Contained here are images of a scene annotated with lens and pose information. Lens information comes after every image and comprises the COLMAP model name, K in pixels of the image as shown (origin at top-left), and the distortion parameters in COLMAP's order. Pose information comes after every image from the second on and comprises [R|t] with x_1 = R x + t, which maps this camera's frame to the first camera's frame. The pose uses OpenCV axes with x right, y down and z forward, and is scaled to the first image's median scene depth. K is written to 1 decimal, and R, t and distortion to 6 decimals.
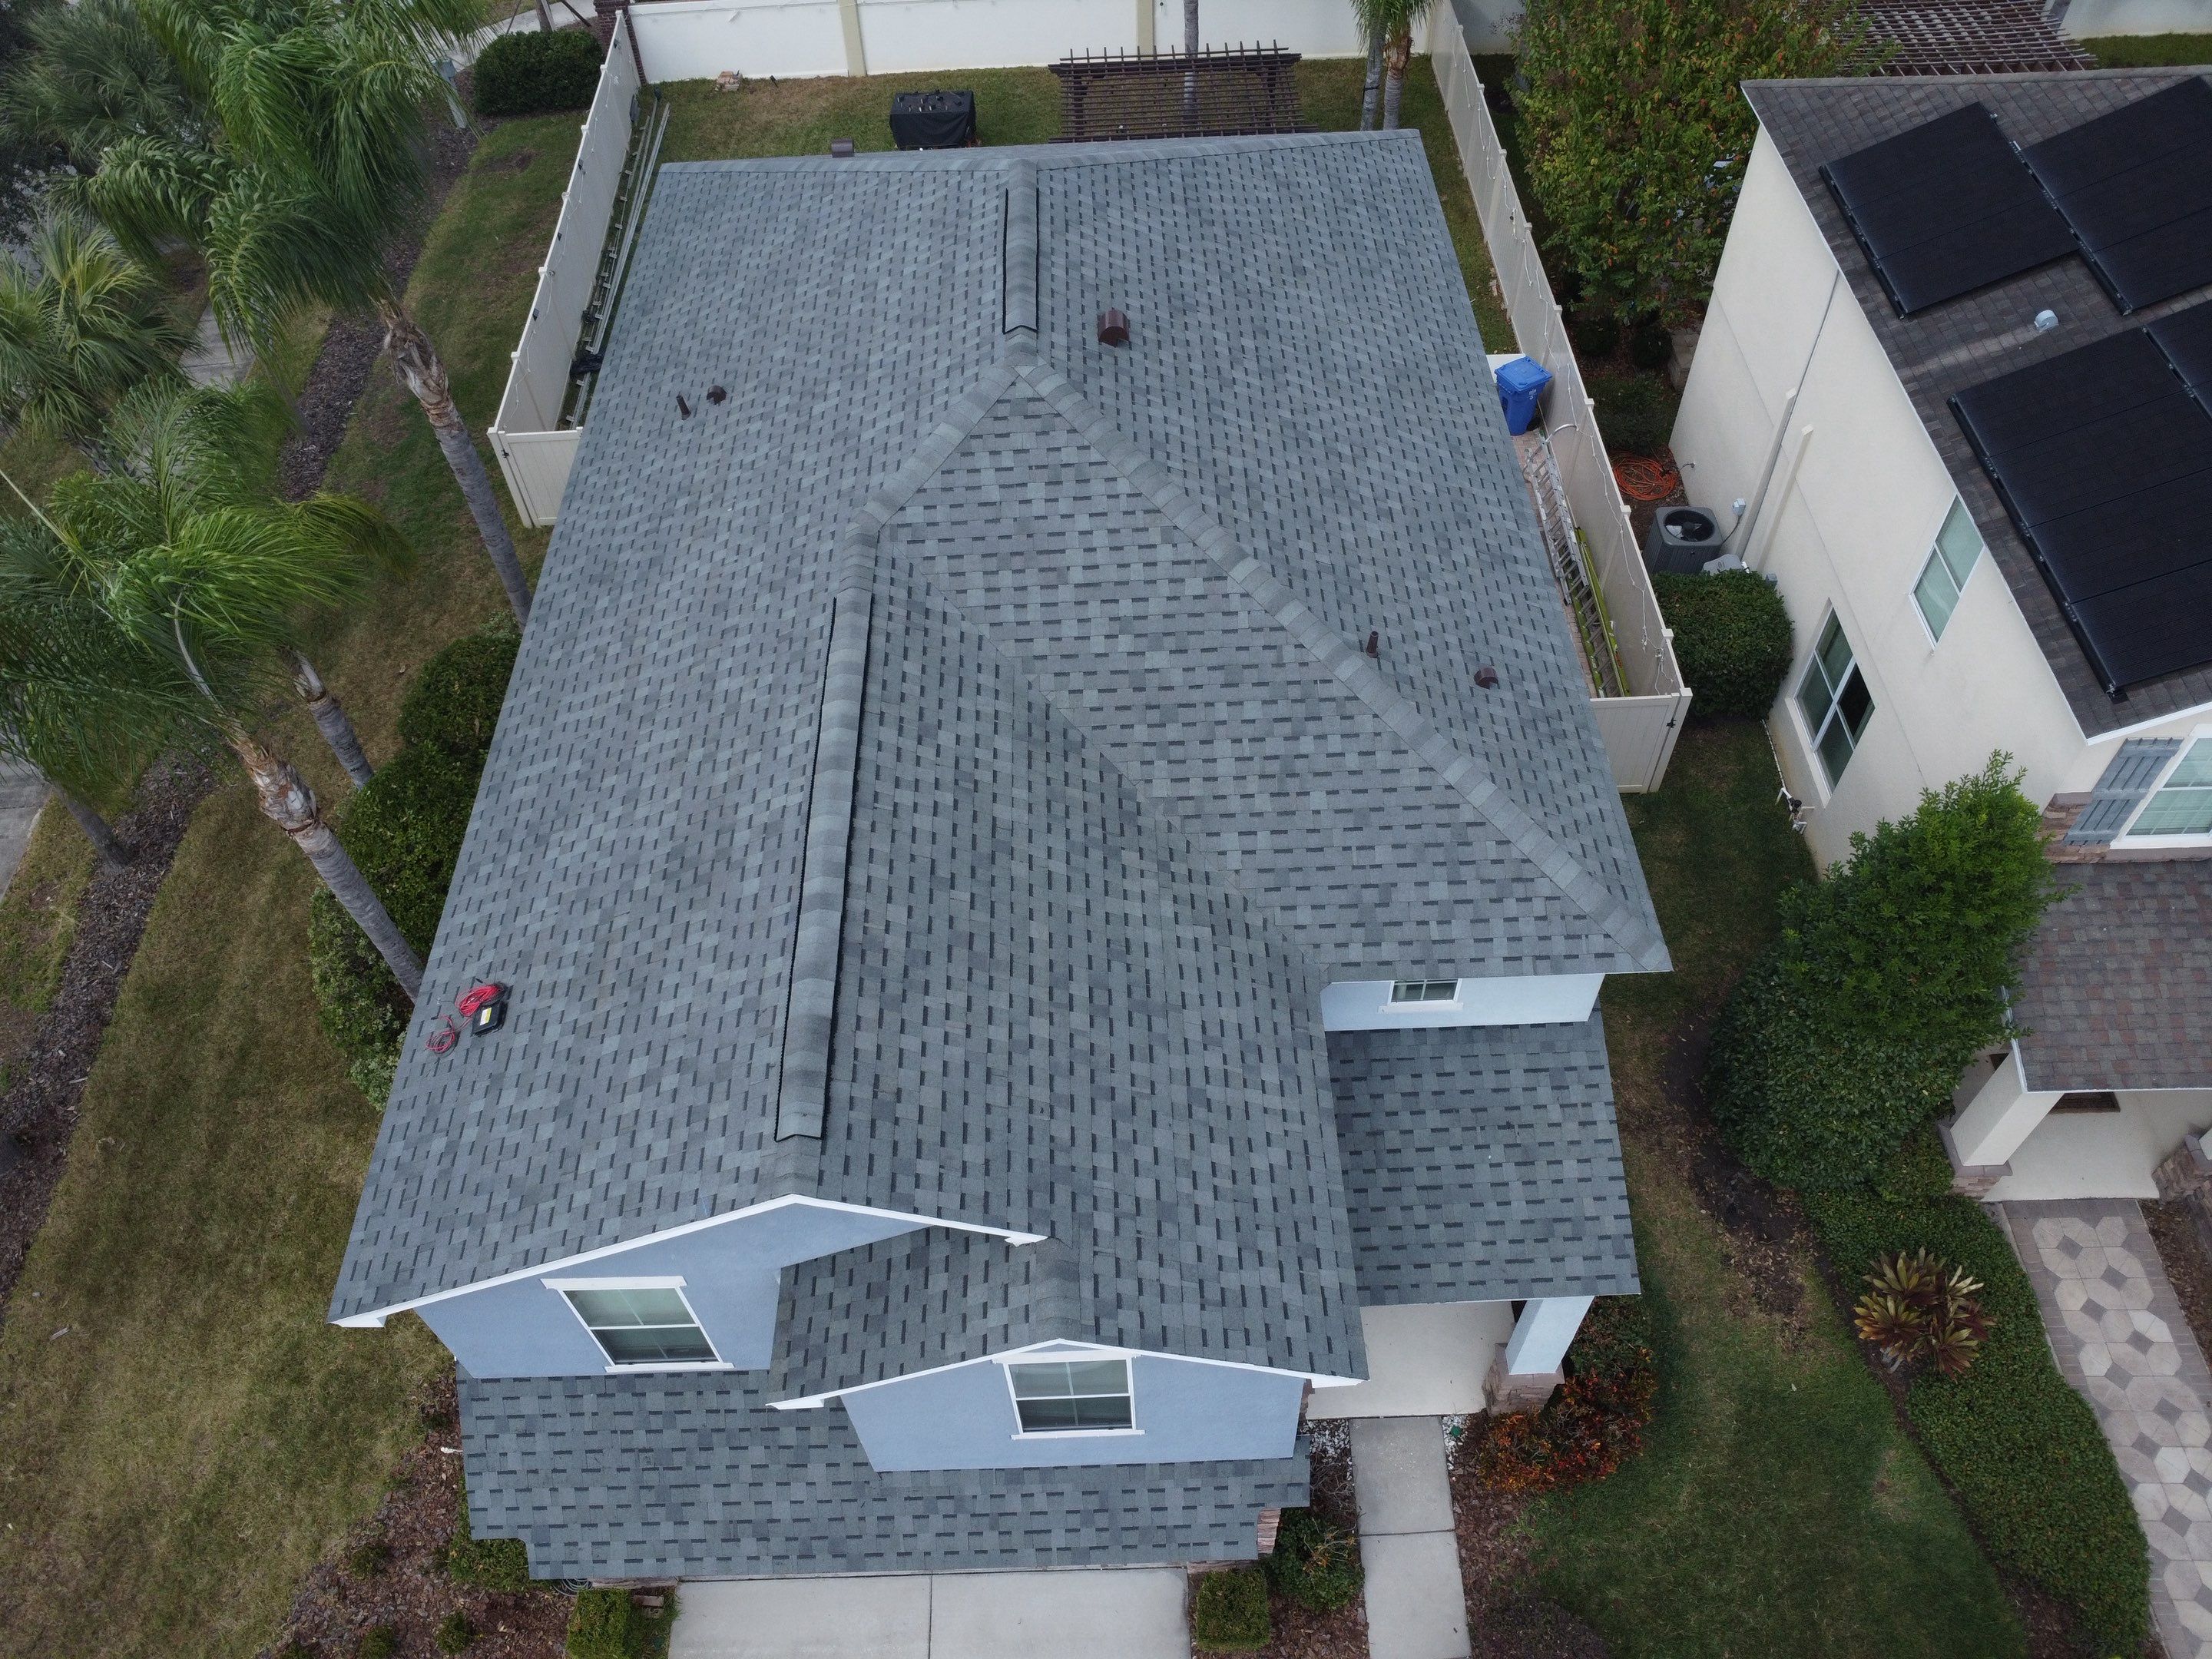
lens RADIAL K [[1601.4, 0, 1096.7], [0, 1601.4, 822.8], [0, 0, 1]] dist [-0.027695, -0.002645]
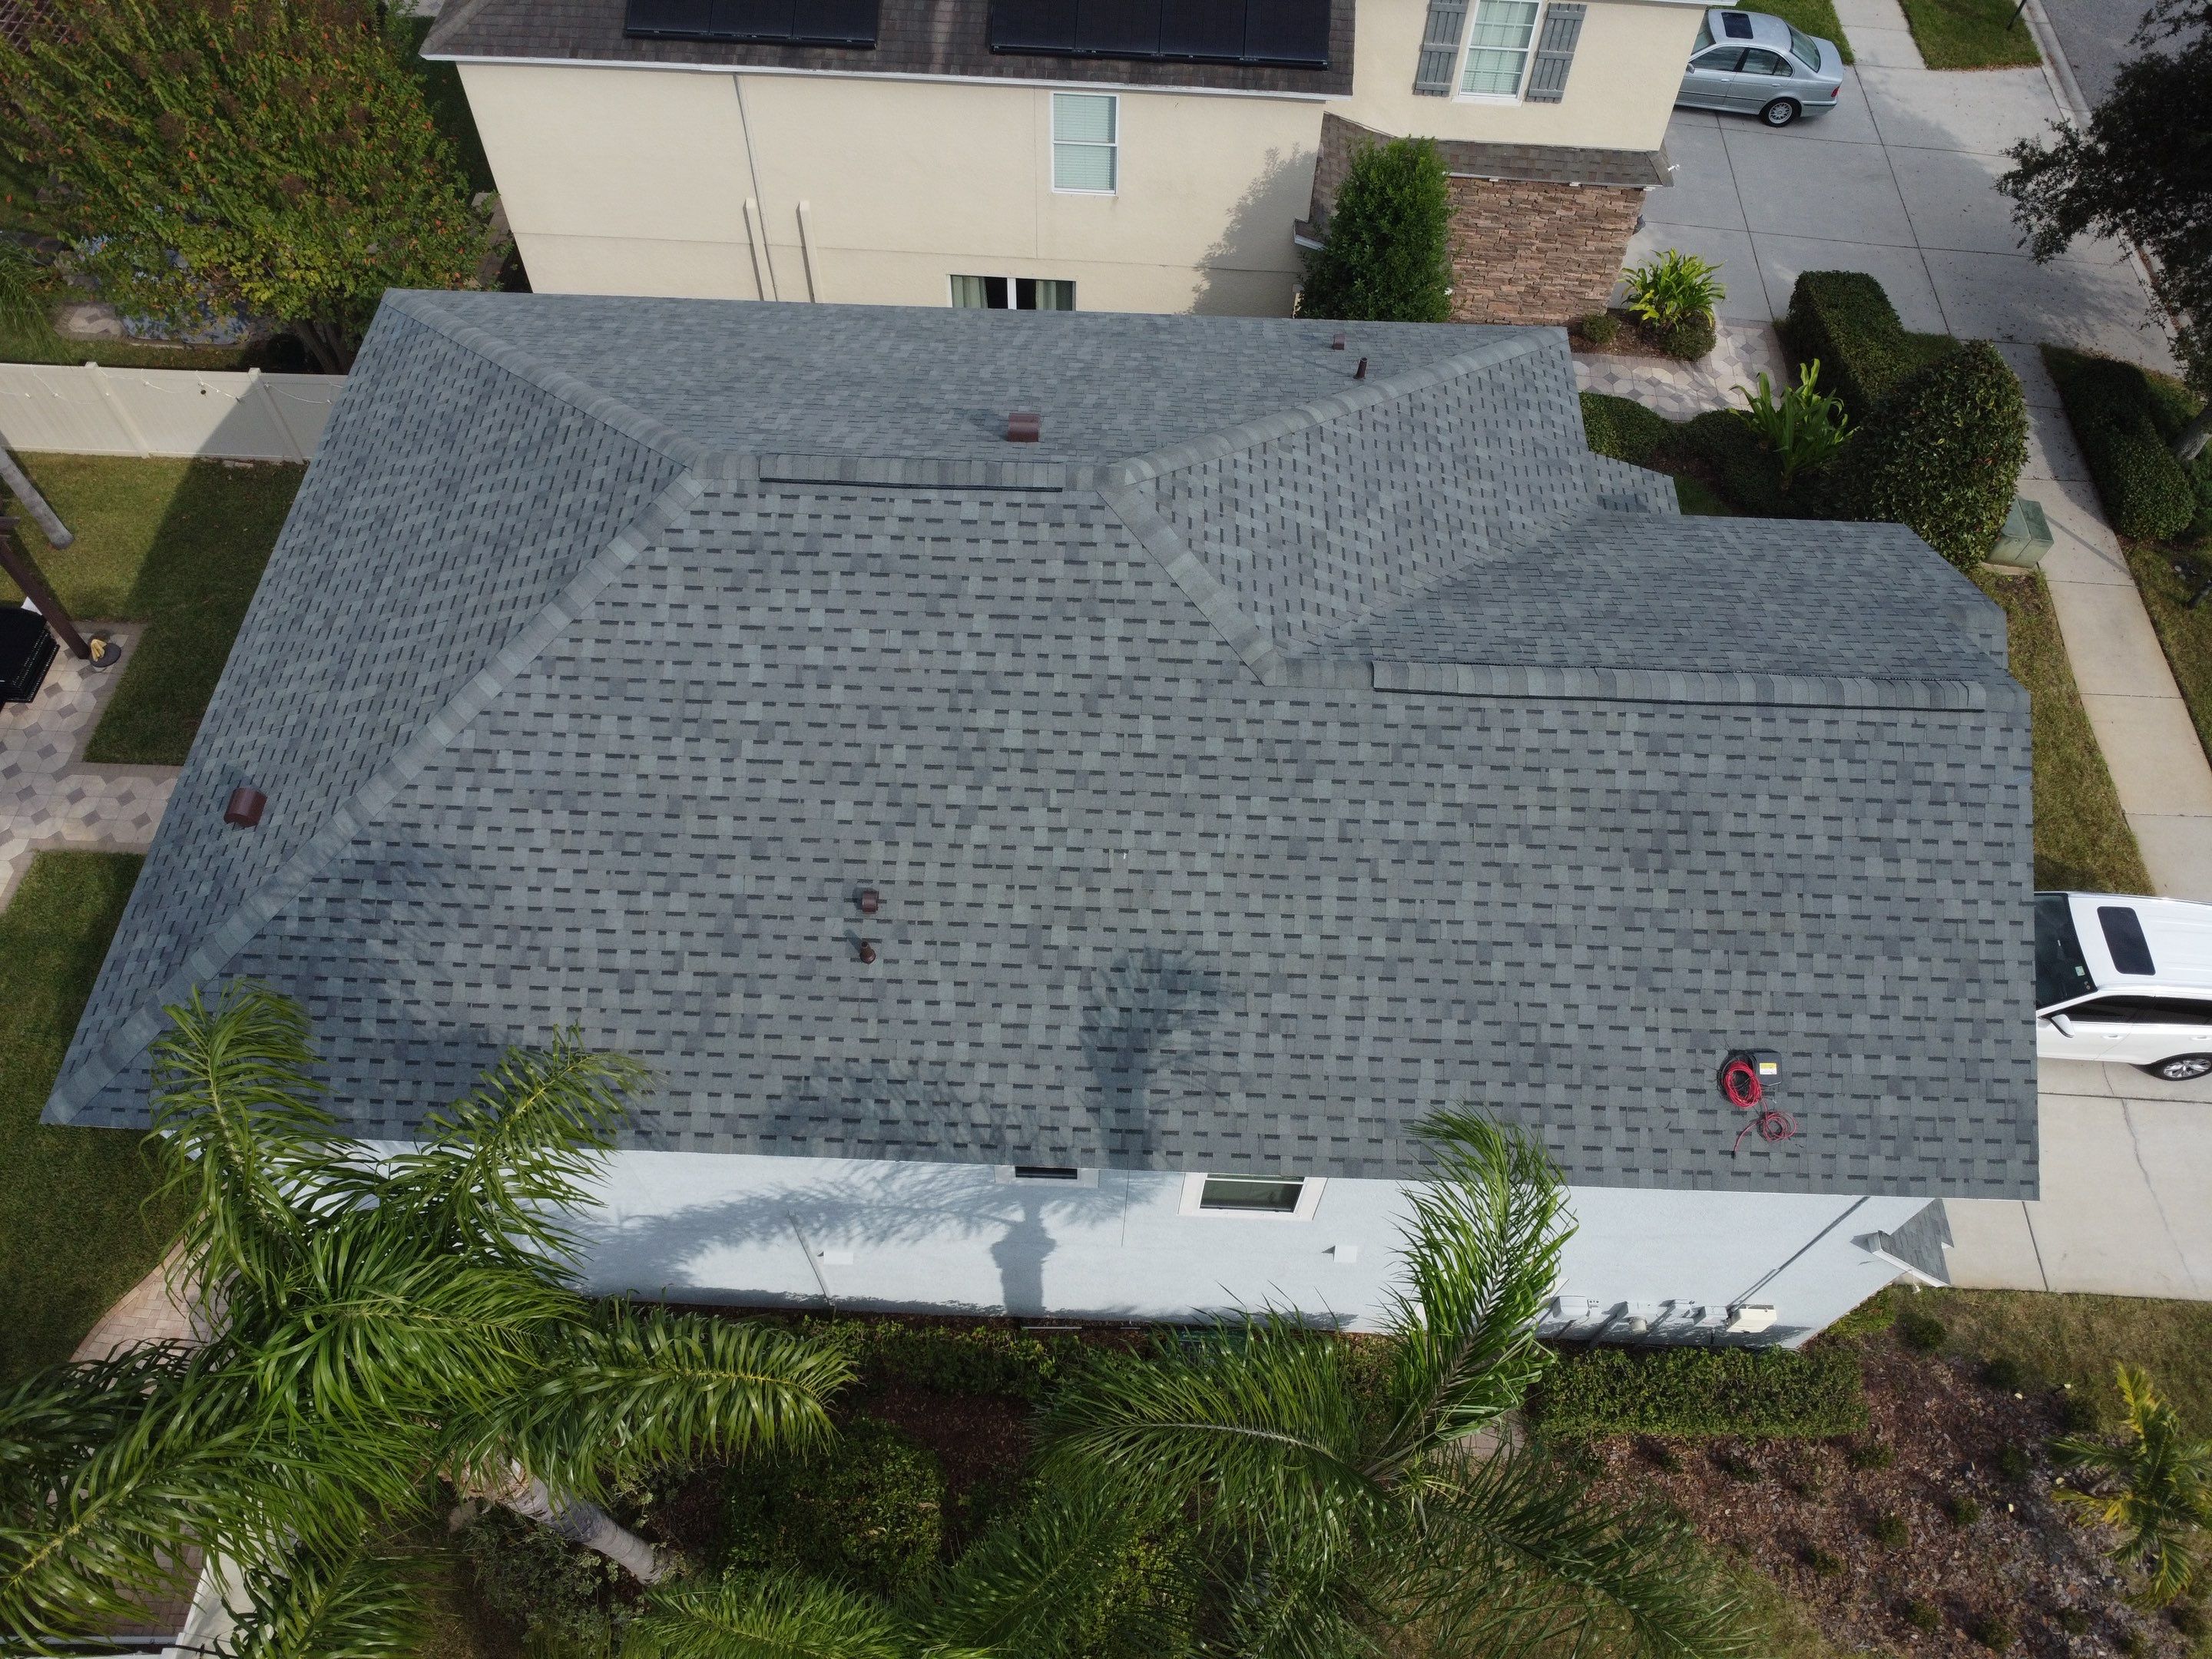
lens RADIAL K [[1601.4, 0, 1096.5], [0, 1601.4, 821.7], [0, 0, 1]] dist [-0.027695, -0.002645]
pose [[0.056969, -0.820273, 0.569128, -0.777015], [0.763677, 0.402990, 0.504378, -0.715259], [-0.643080, 0.405896, 0.649381, 0.490765]]
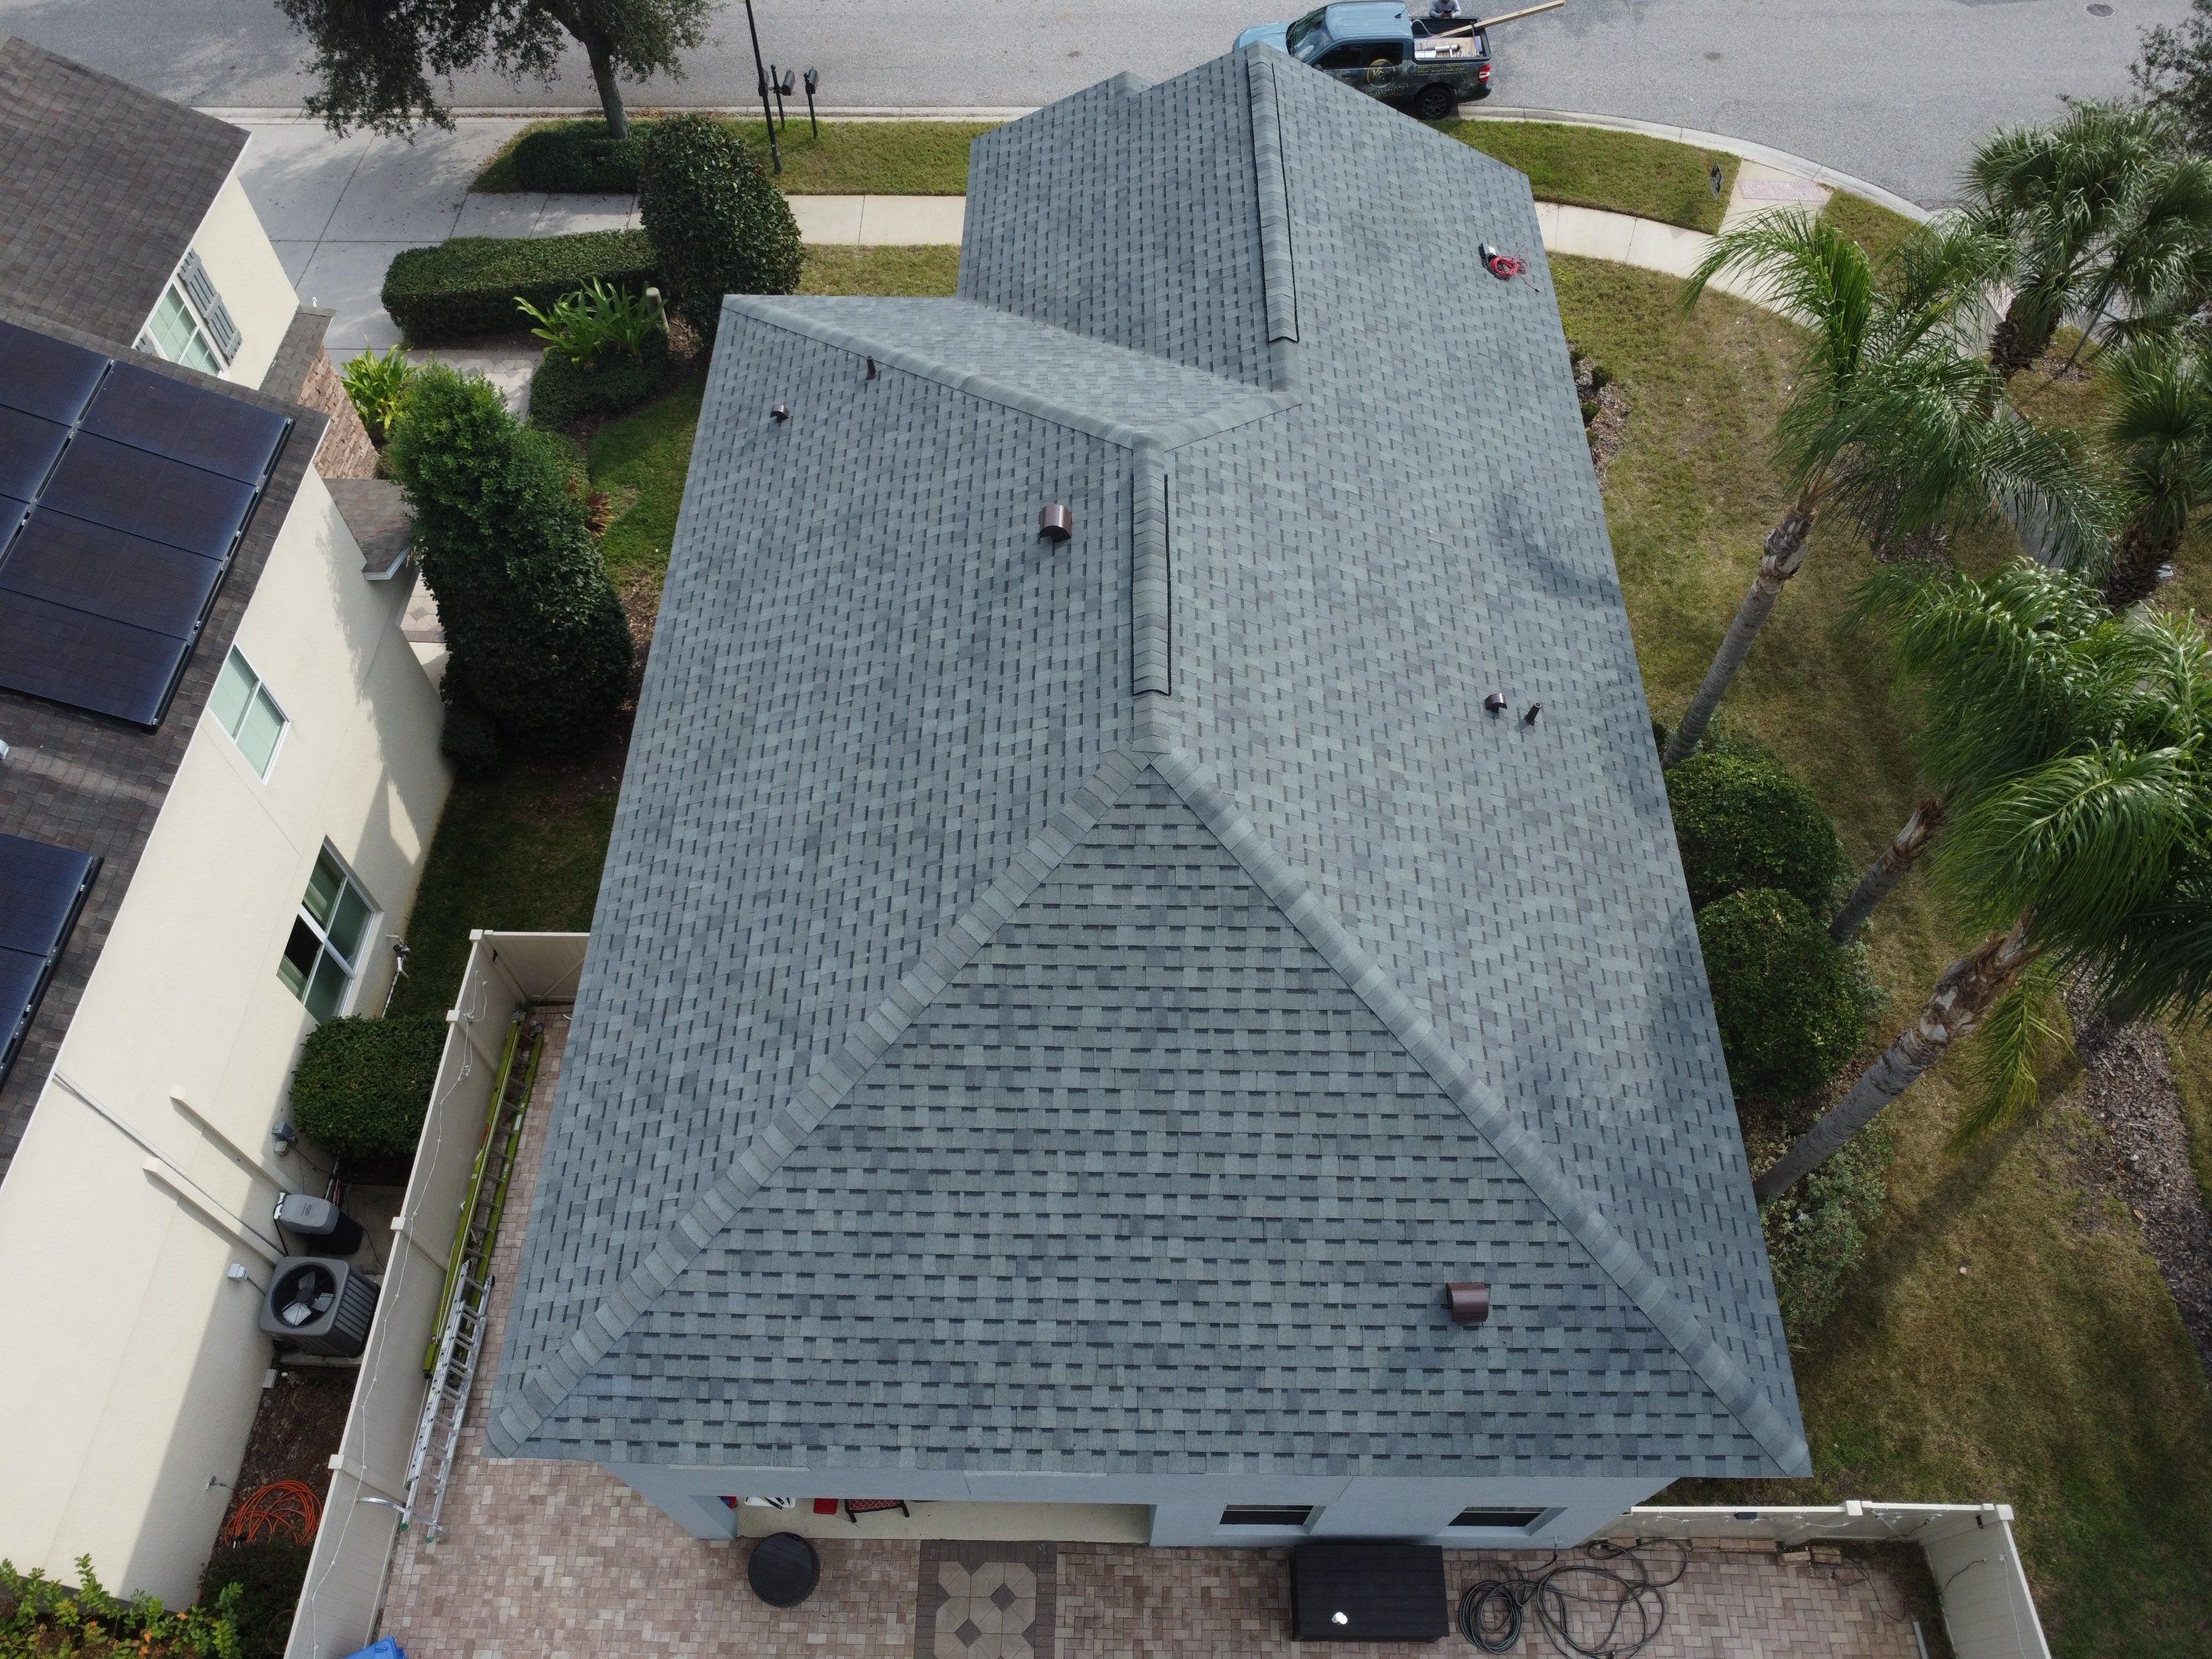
lens RADIAL K [[1601.4, 0, 1093.6], [0, 1601.4, 821.8], [0, 0, 1]] dist [-0.027695, -0.002645]
pose [[-0.998739, -0.010953, 0.048992, -0.067783], [0.050001, -0.304092, 0.951330, -1.398238], [0.004479, 0.952580, 0.304256, 0.950334]]
